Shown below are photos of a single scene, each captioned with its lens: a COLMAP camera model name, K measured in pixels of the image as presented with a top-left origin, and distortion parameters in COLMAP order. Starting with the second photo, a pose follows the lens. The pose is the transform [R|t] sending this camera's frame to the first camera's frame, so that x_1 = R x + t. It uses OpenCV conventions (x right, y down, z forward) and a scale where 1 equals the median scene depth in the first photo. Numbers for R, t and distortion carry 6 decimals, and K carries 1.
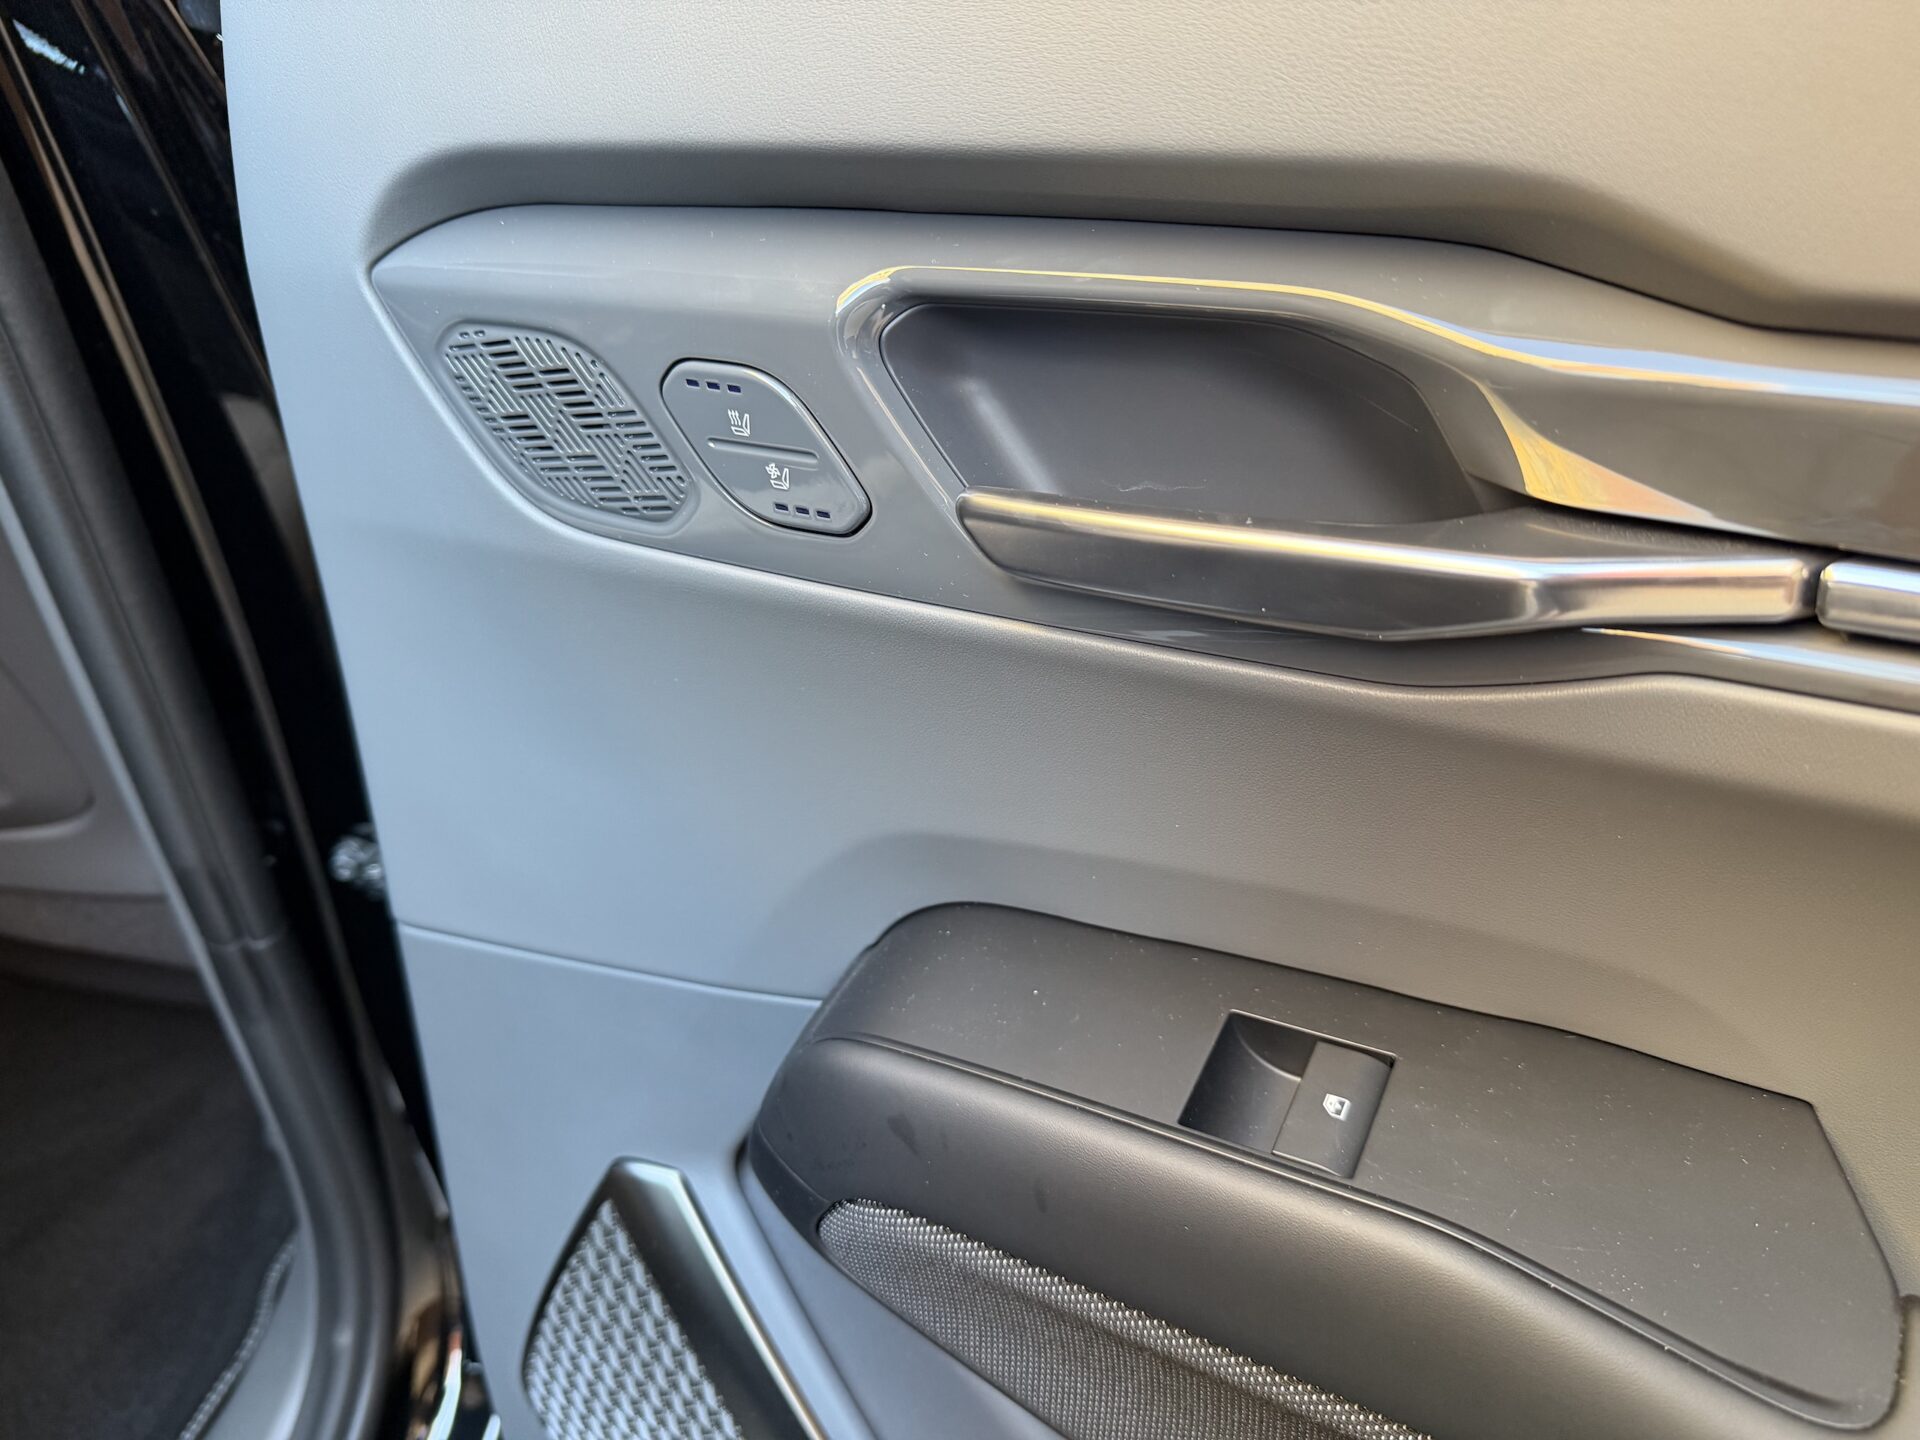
lens RADIAL K [[1359.9, 0, 960.0], [0, 1359.9, 720.0], [0, 0, 1]] dist [-0.003450, -0.000430]
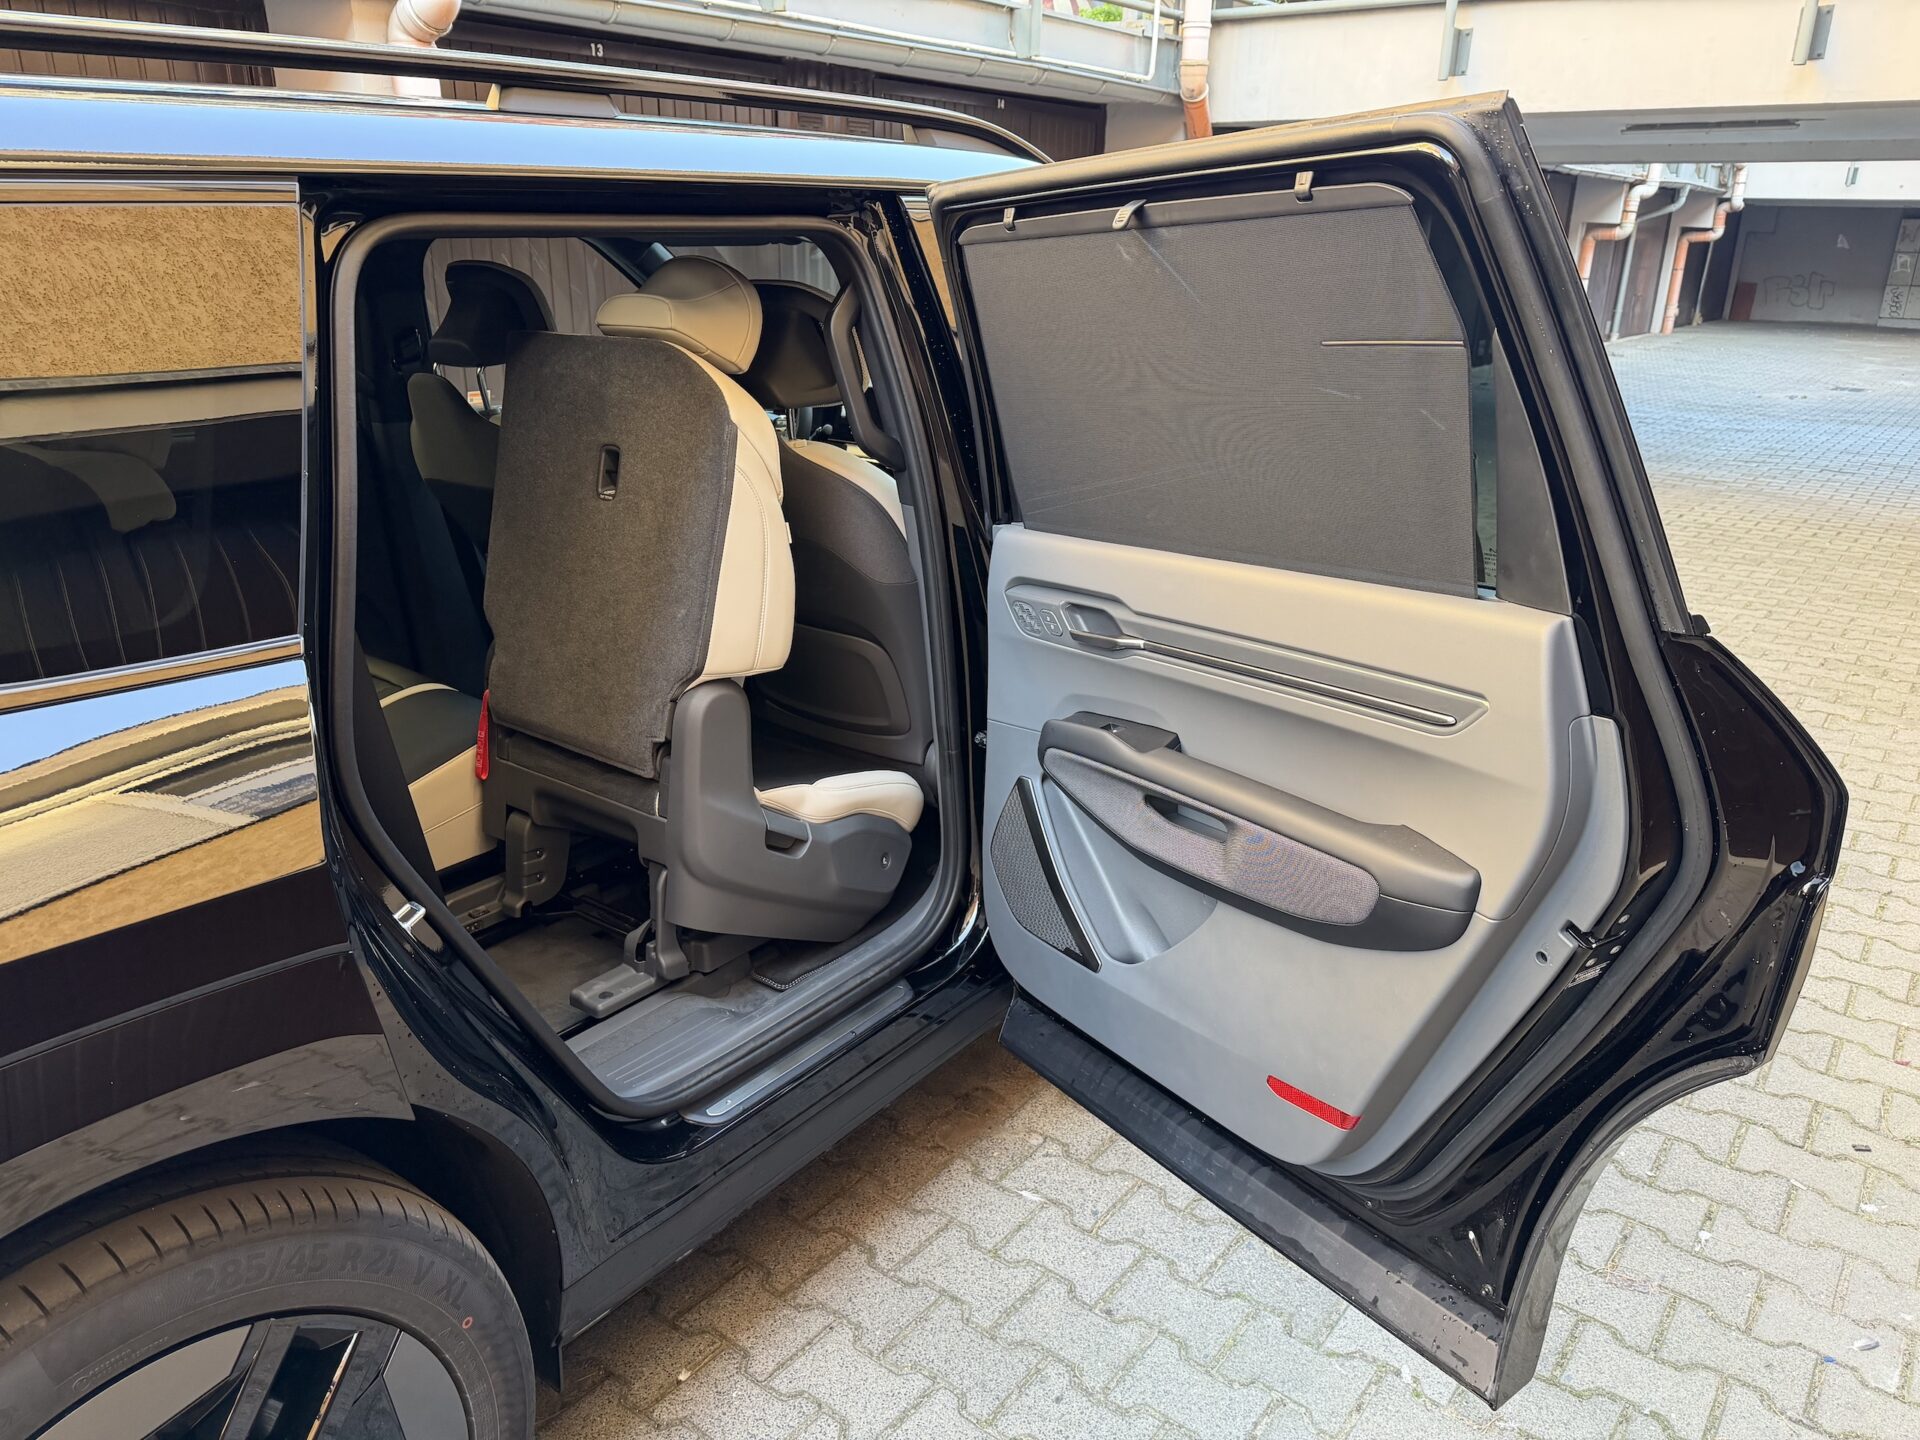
lens RADIAL K [[1359.9, 0, 960.0], [0, 1359.9, 720.0], [0, 0, 1]] dist [-0.003450, -0.000430]
pose [[0.885216, 0.119686, -0.449519, 2.222466], [-0.202912, 0.968903, -0.141610, 1.147621], [0.418592, 0.216568, 0.881975, -4.388322]]
